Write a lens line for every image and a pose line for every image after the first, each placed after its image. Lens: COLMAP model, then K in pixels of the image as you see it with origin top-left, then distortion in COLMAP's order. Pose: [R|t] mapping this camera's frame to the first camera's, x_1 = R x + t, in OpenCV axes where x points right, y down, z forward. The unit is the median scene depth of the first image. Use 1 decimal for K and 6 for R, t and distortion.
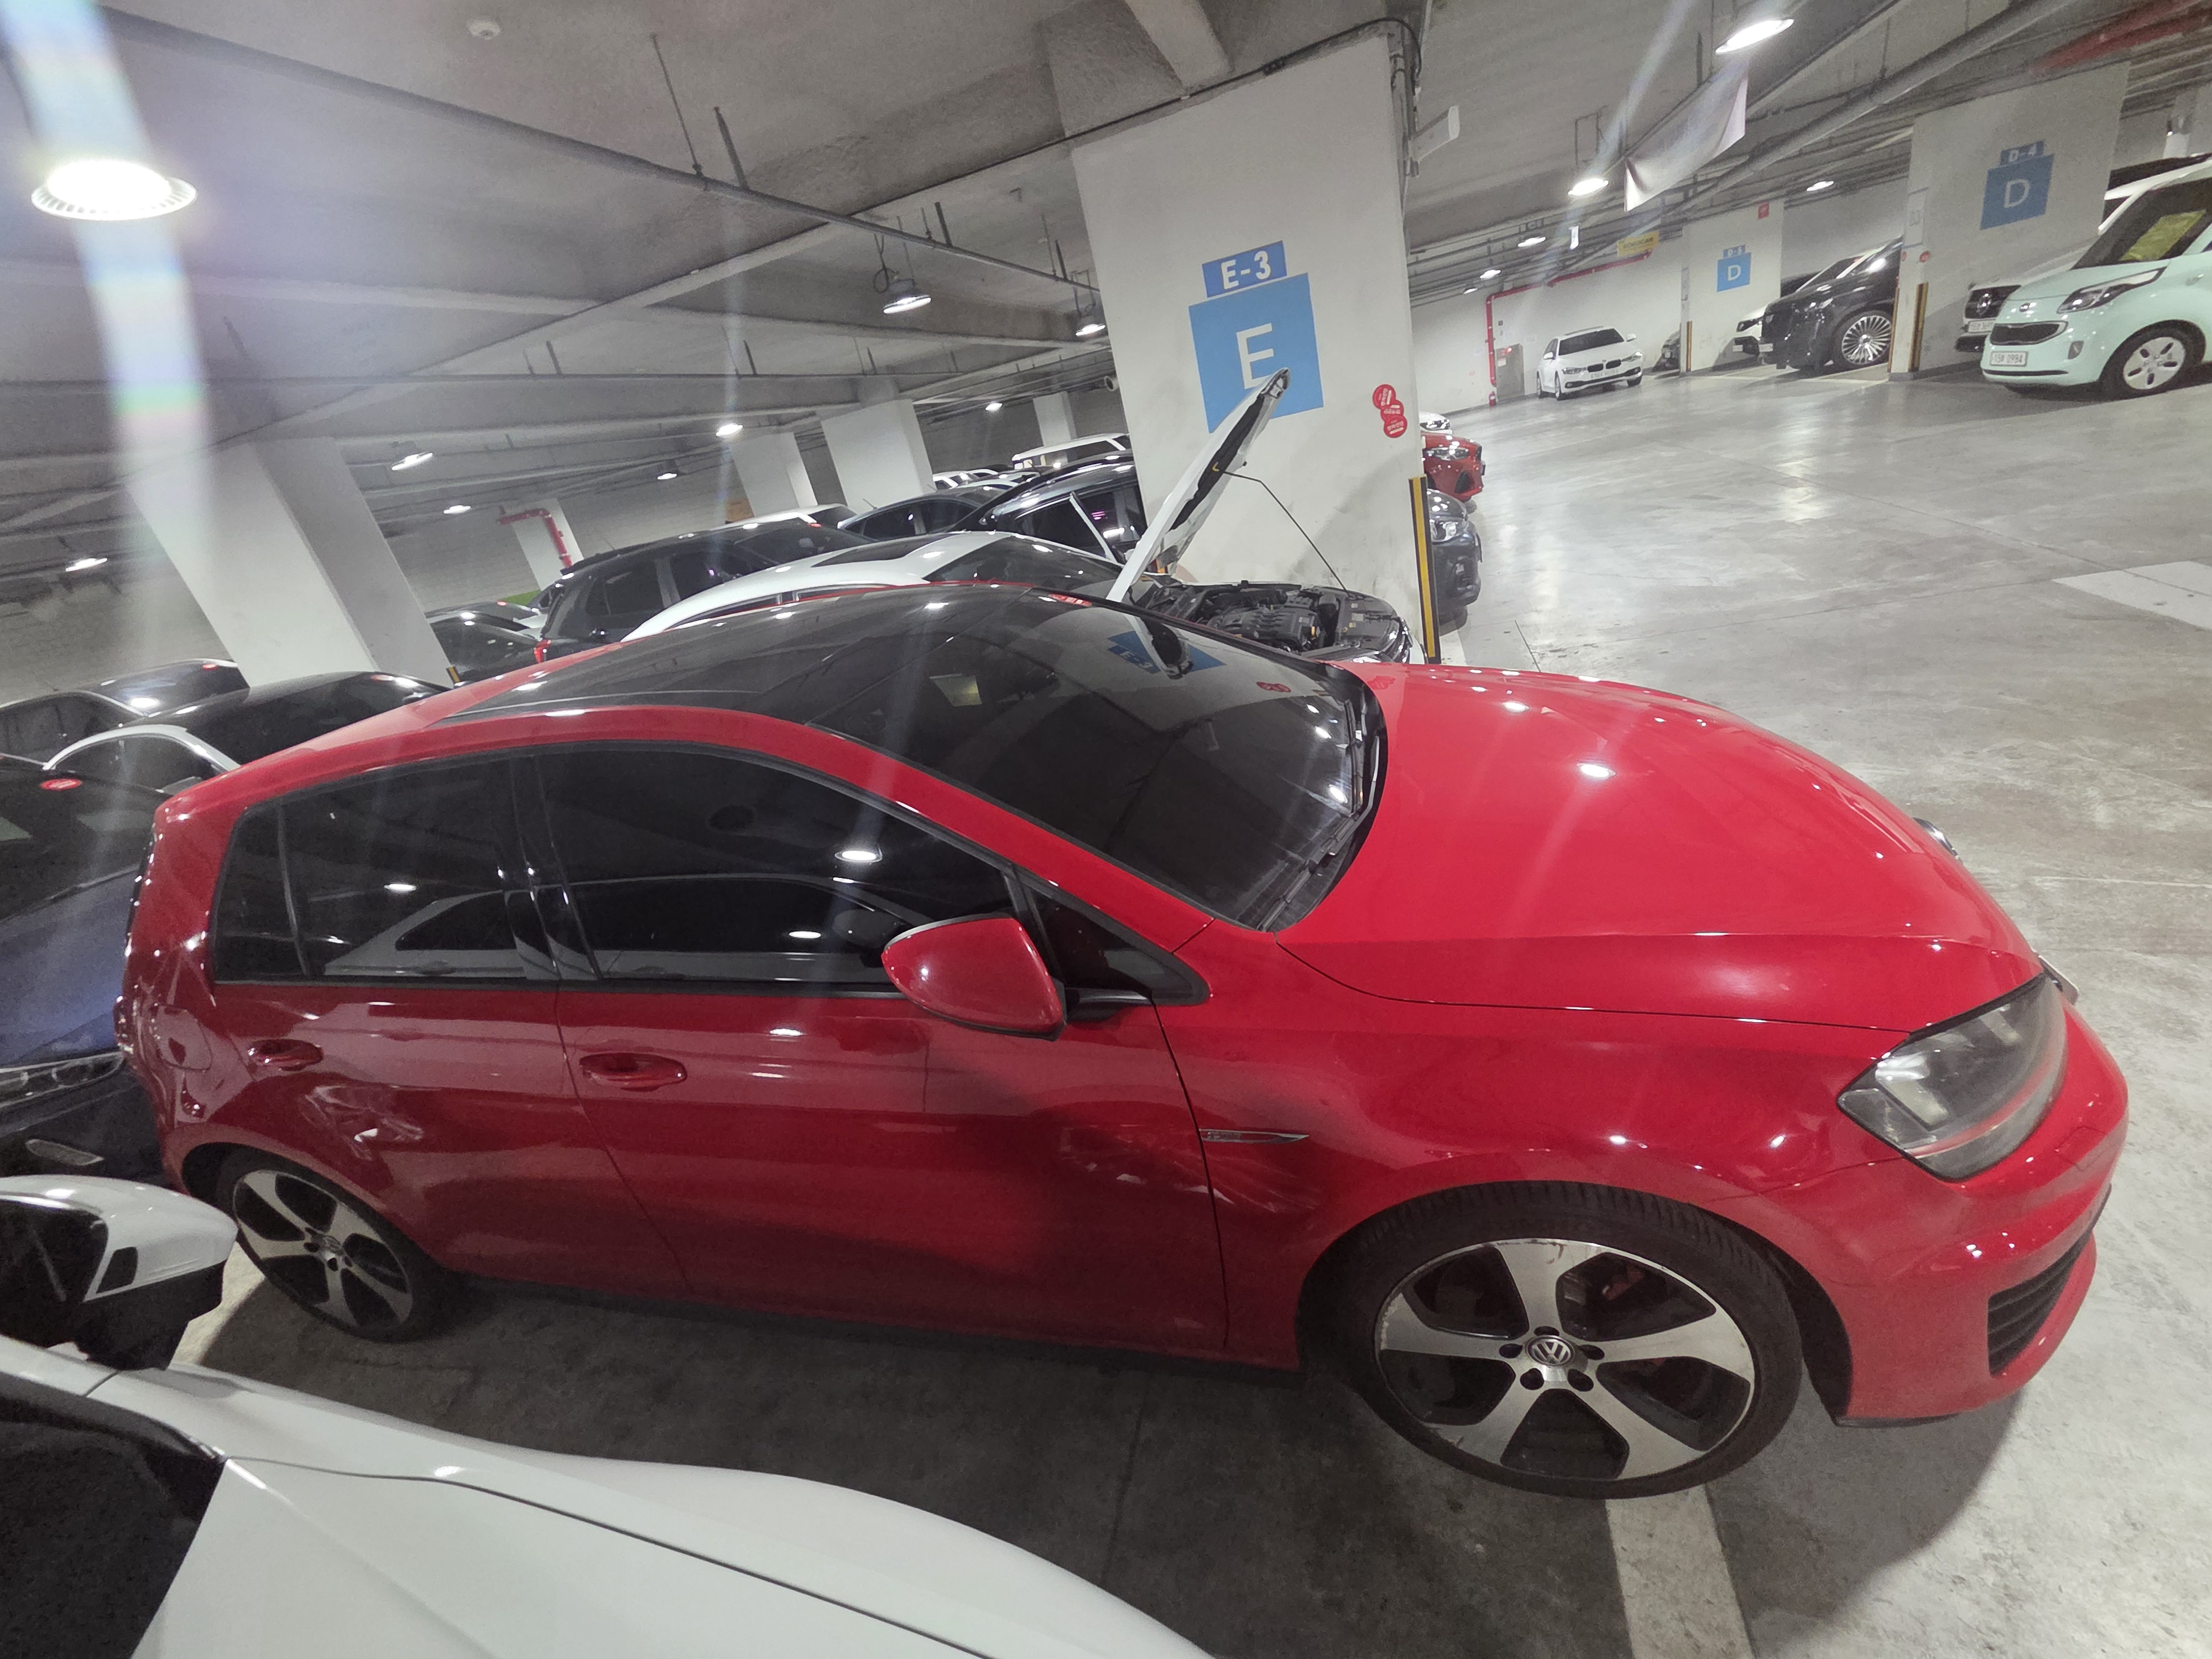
lens RADIAL K [[913.3, 0, 1109.5], [0, 913.3, 807.3], [0, 0, 1]] dist [-0.005364, 0.002358]
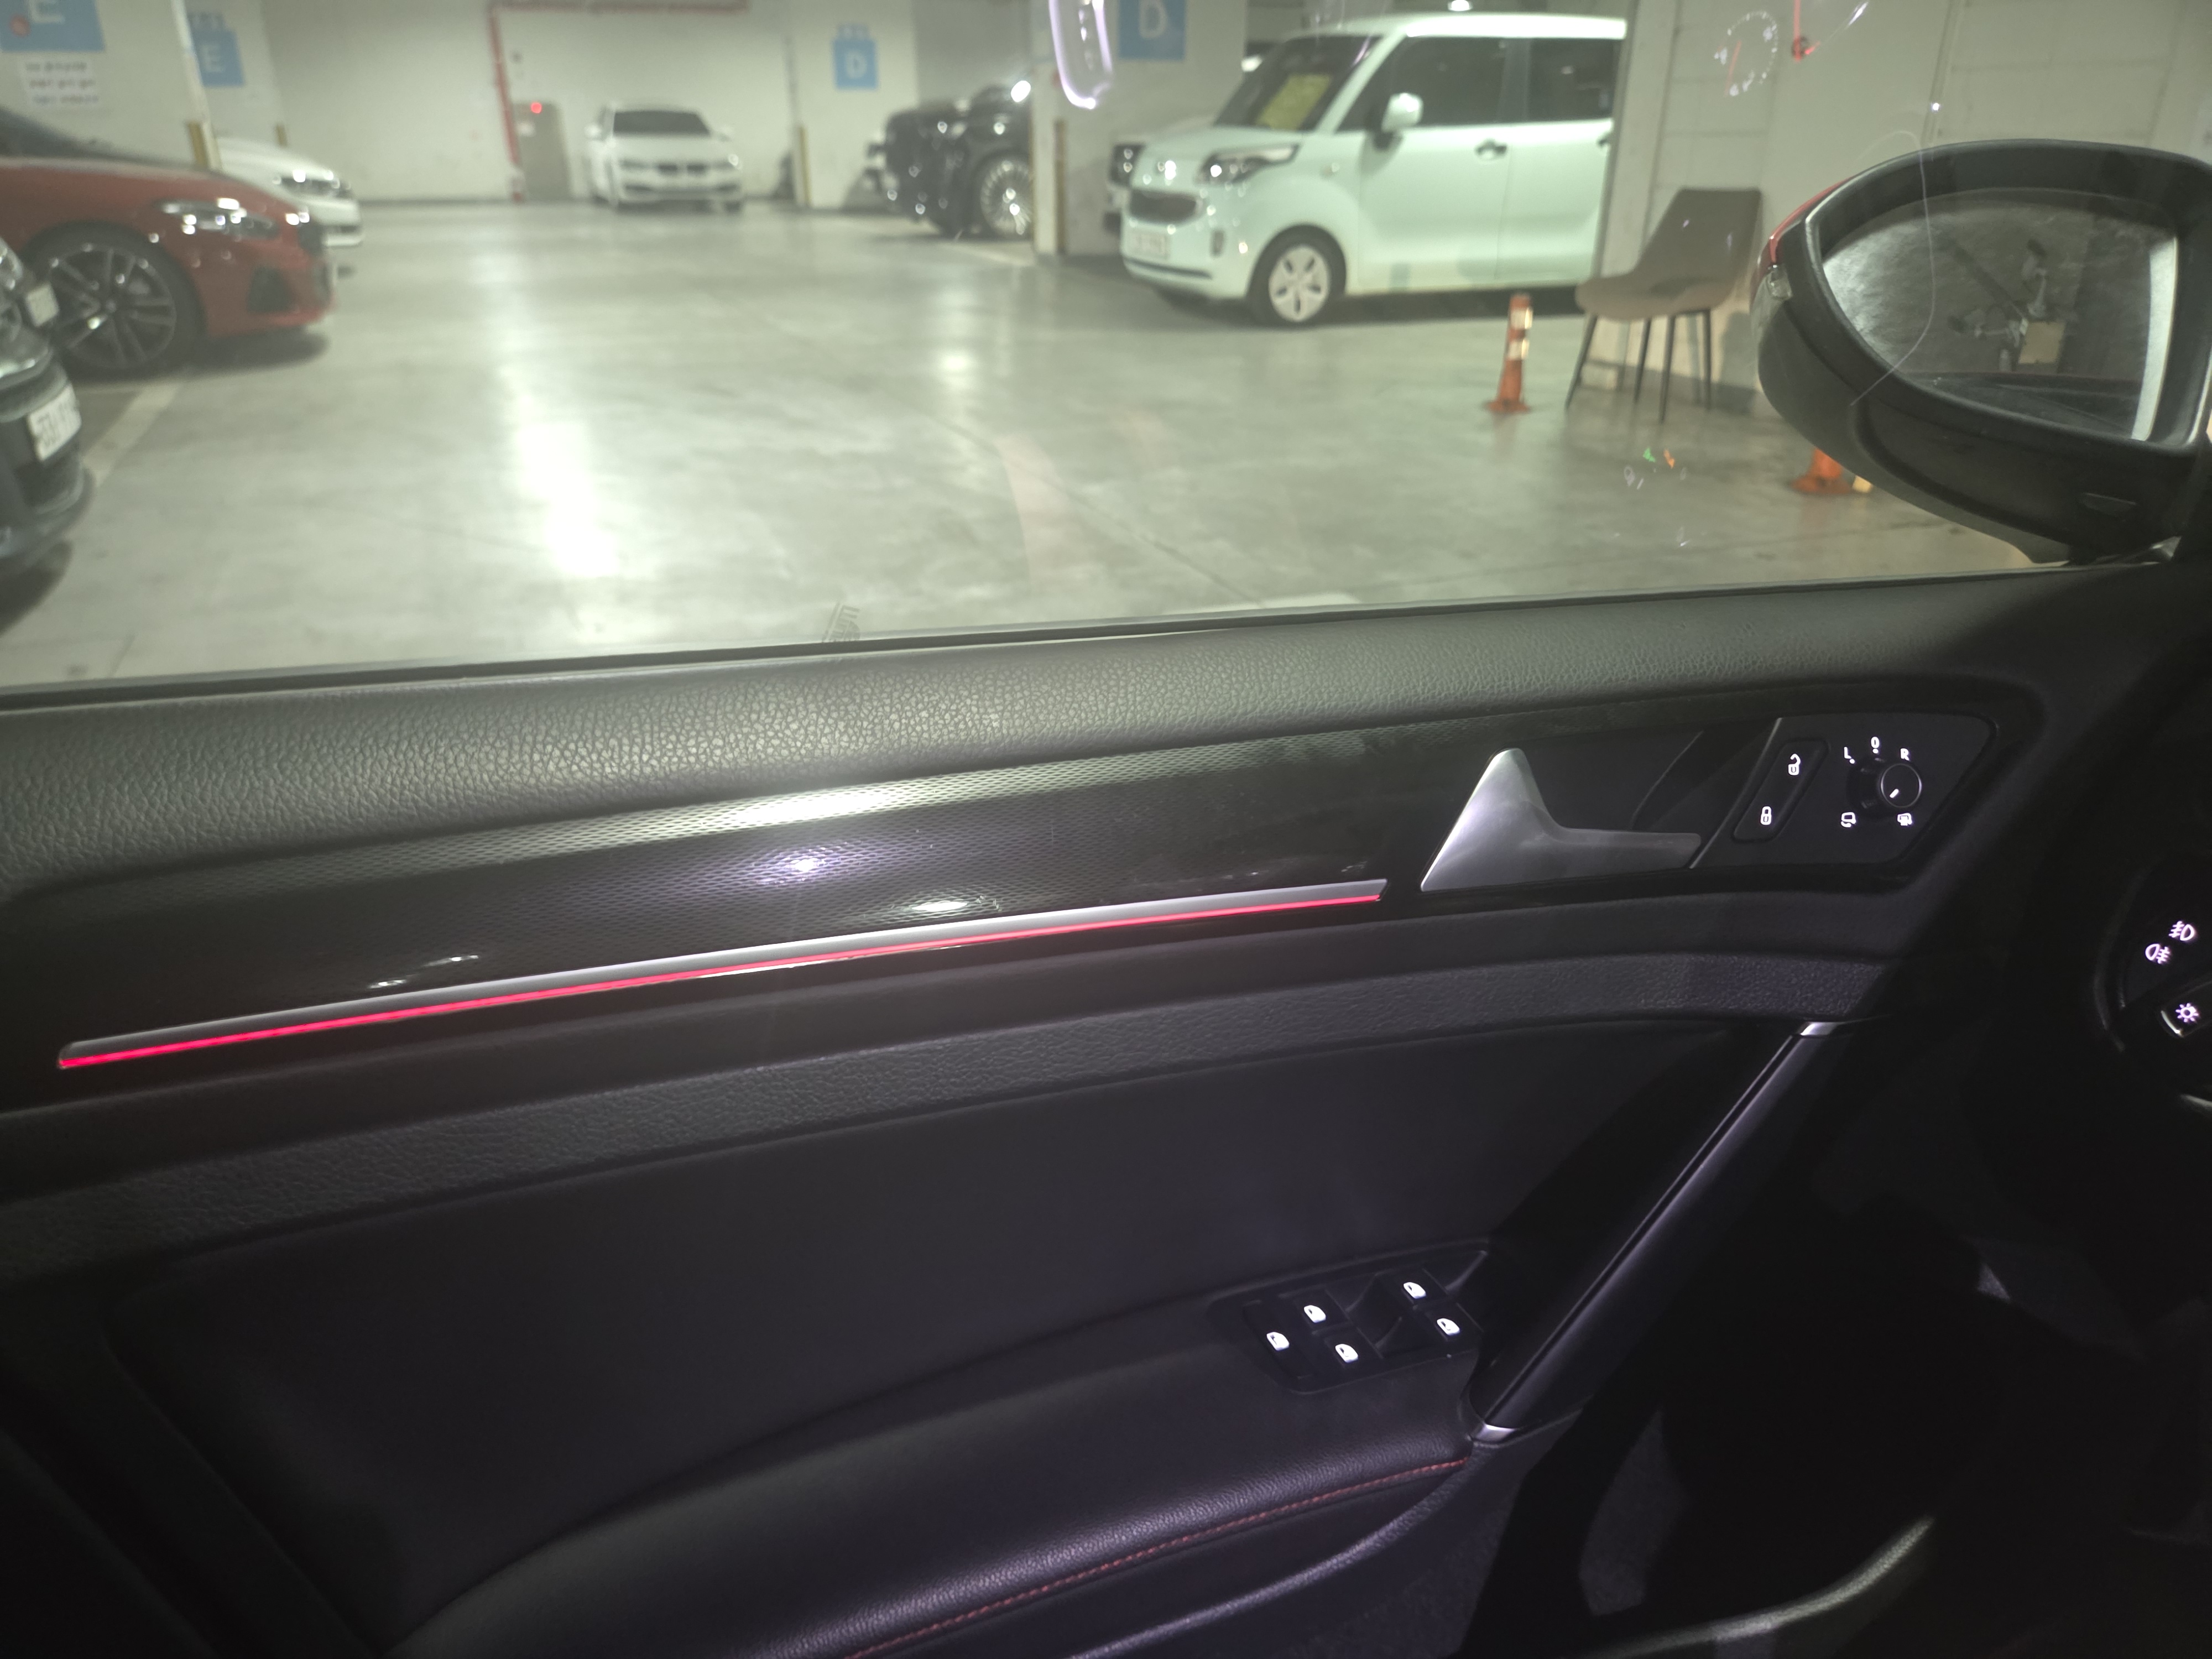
lens RADIAL K [[1515.1, 0, 1094.4], [0, 1515.1, 838.1], [0, 0, 1]] dist [0.043873, -0.044578]
pose [[0.772260, -0.054169, 0.632993, 0.184784], [0.071825, 0.997415, -0.002272, -0.050458], [-0.631234, 0.047219, 0.774154, 0.151196]]
